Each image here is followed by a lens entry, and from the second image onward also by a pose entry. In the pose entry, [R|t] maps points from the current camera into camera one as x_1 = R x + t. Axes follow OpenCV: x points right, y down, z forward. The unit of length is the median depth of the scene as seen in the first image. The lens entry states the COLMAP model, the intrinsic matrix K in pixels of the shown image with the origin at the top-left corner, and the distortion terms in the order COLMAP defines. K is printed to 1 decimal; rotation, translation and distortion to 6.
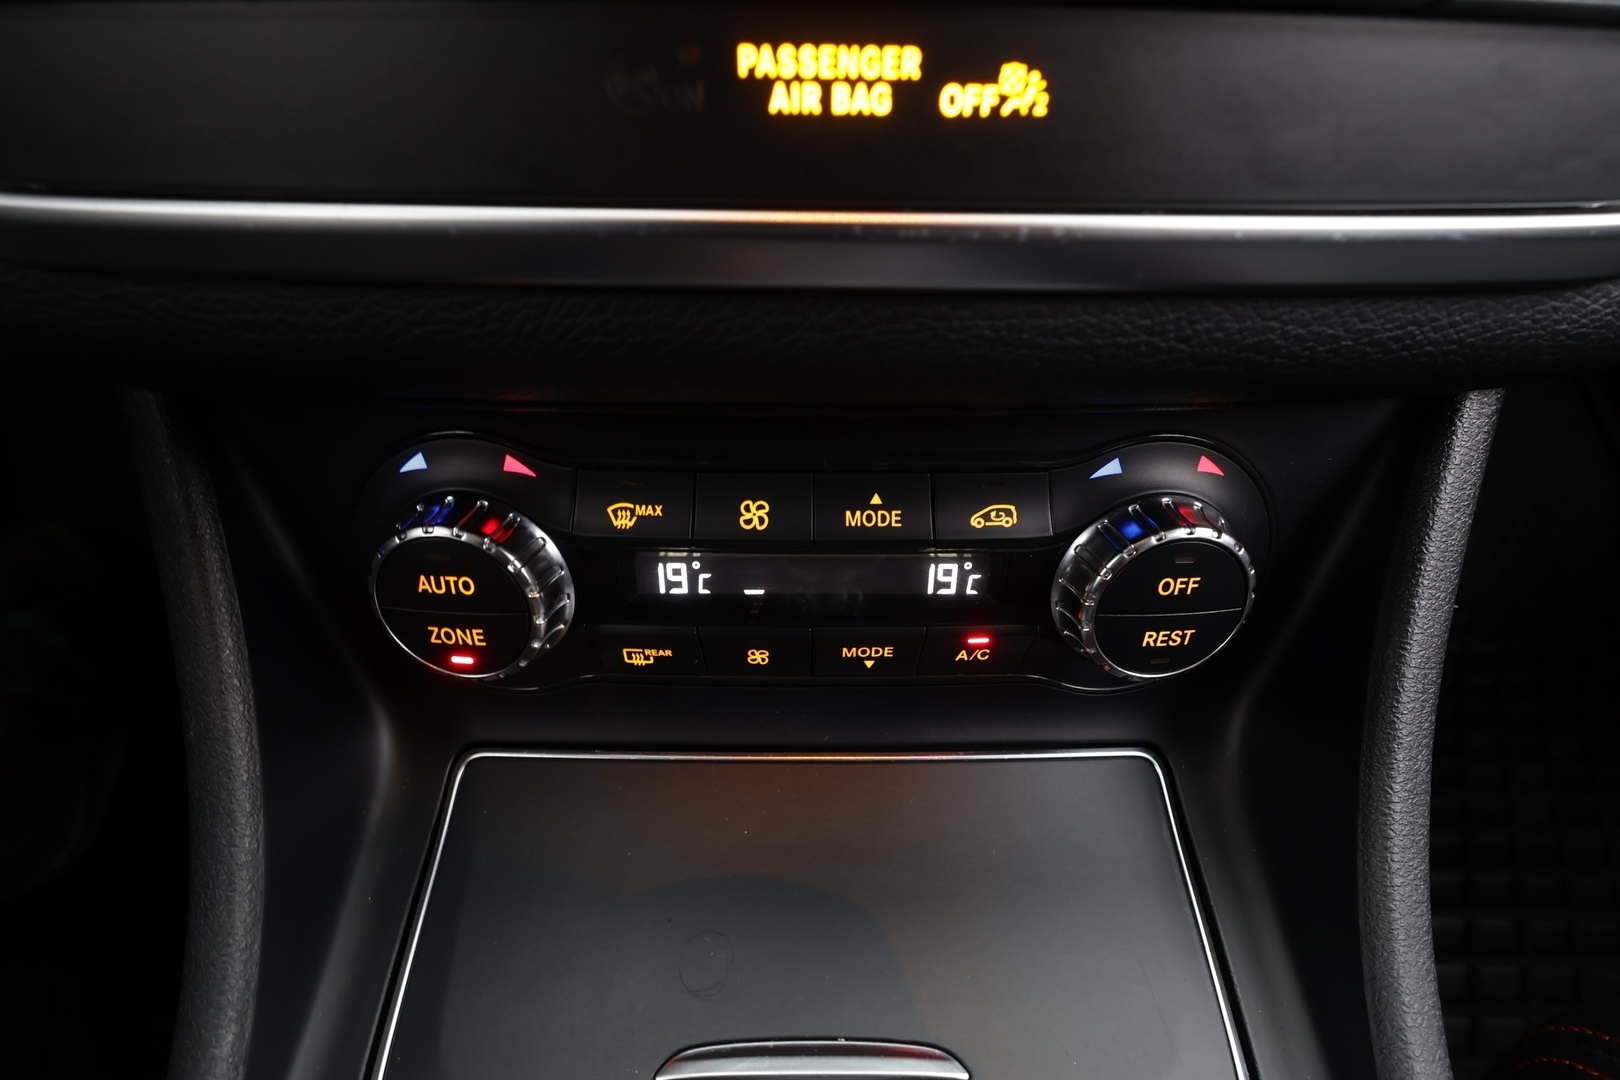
lens RADIAL K [[763.2, 0, 810.0], [0, 763.2, 540.0], [0, 0, 1]] dist [0.001098, 0.001171]
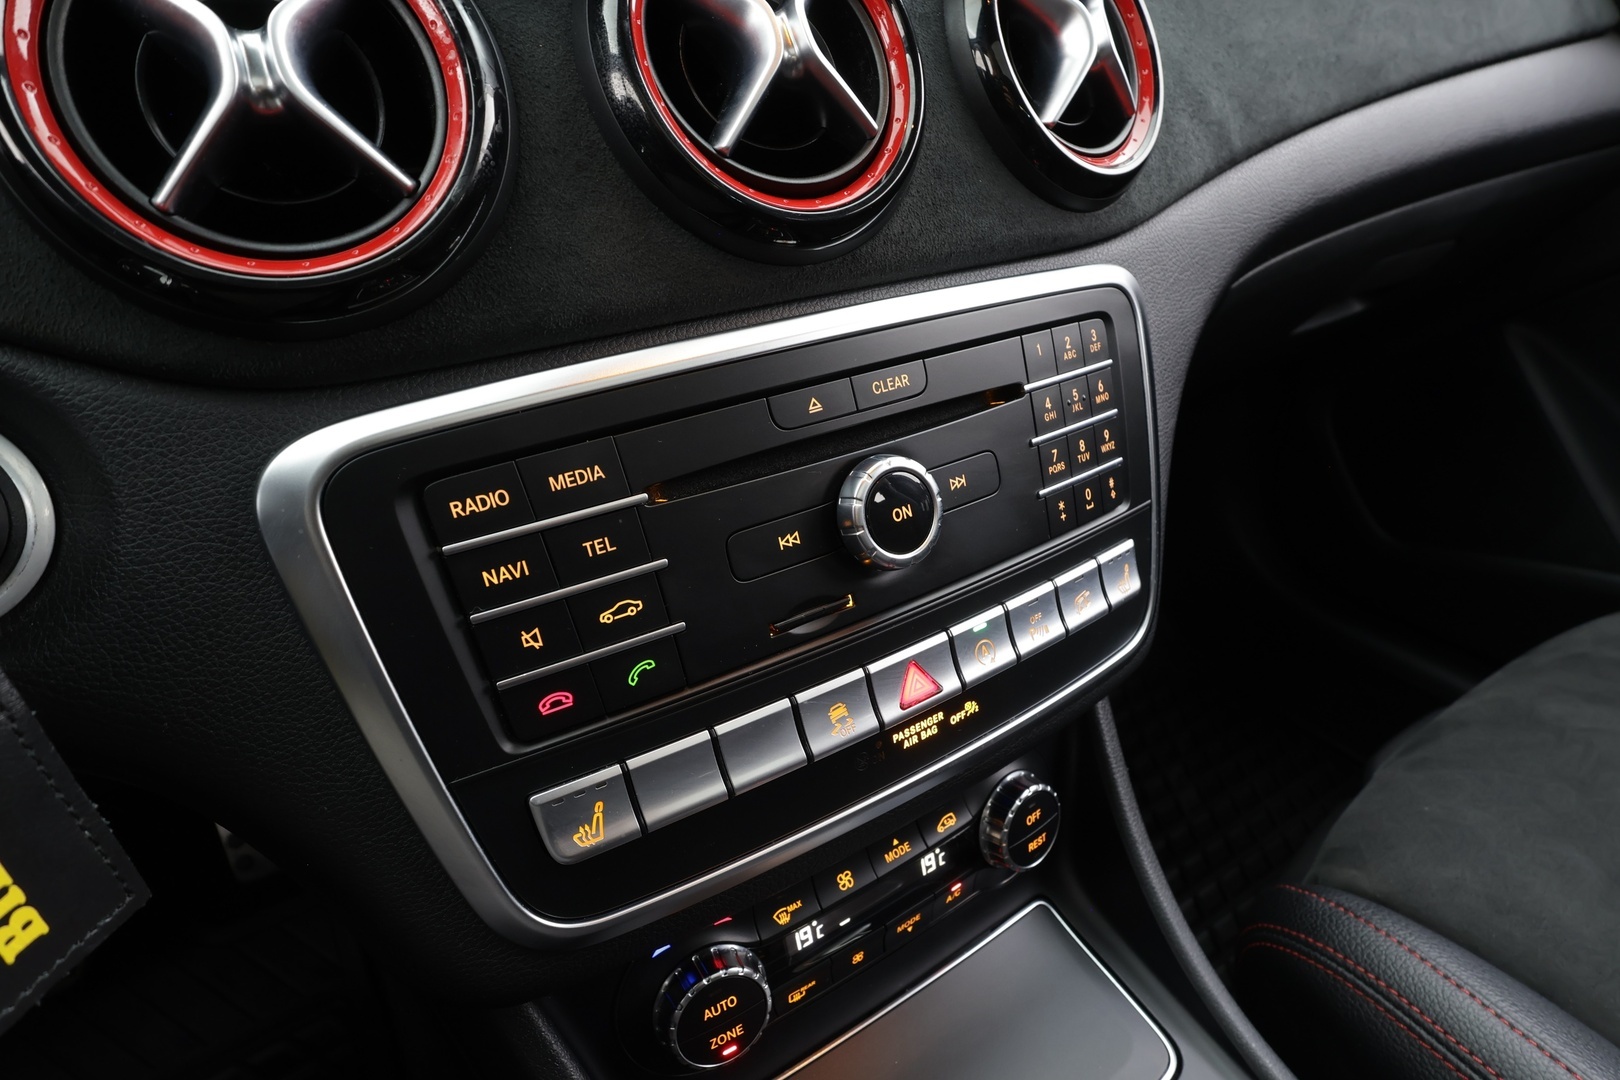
lens RADIAL K [[908.3, 0, 810.0], [0, 908.3, 540.0], [0, 0, 1]] dist [0.003469, 0.000915]
pose [[0.834772, -0.293888, 0.465603, -0.904122], [0.382682, 0.917679, -0.106866, -0.572734], [-0.395867, 0.267386, 0.878518, -1.067208]]
